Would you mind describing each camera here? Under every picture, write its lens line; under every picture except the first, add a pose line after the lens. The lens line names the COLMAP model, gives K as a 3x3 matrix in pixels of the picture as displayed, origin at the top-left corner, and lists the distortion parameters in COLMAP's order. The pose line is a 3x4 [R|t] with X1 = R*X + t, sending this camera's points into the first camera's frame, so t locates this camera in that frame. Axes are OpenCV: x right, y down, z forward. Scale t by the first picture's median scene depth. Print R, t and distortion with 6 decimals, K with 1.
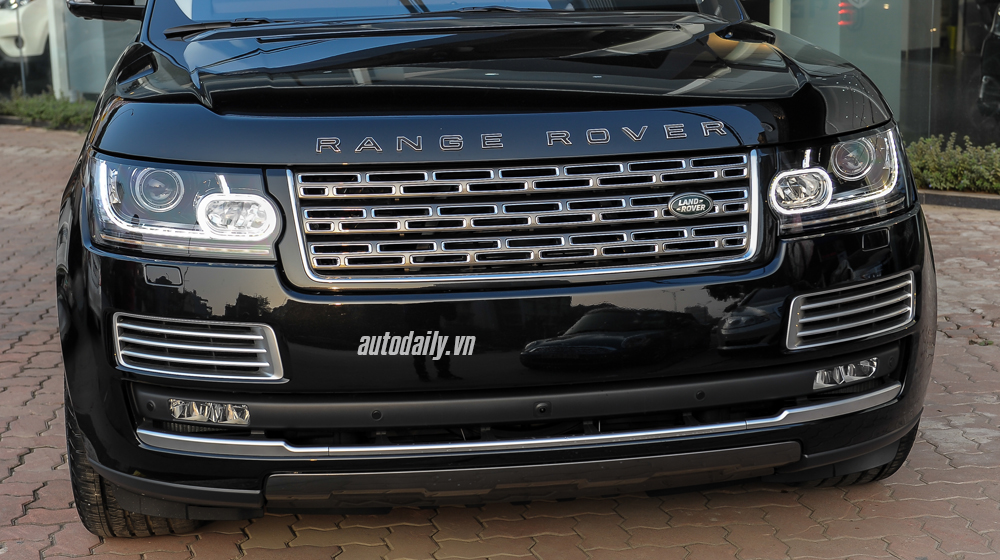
lens RADIAL K [[1560.1, 0, 503.7], [0, 1560.1, 277.5], [0, 0, 1]] dist [0.226985, 0.000000]
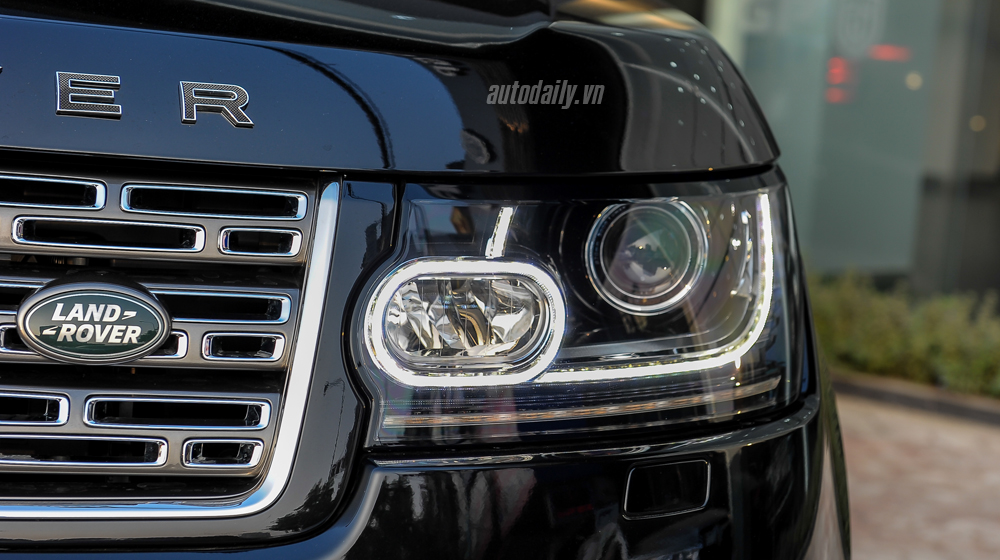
lens RADIAL K [[2124.2, 0, 496.6], [0, 2124.2, 281.3], [0, 0, 1]] dist [0.177317, 0.000000]
pose [[0.992182, 0.115978, 0.046093, 0.174739], [-0.112443, 0.990970, -0.073043, -0.031276], [-0.054148, 0.067289, 0.996263, 0.546658]]
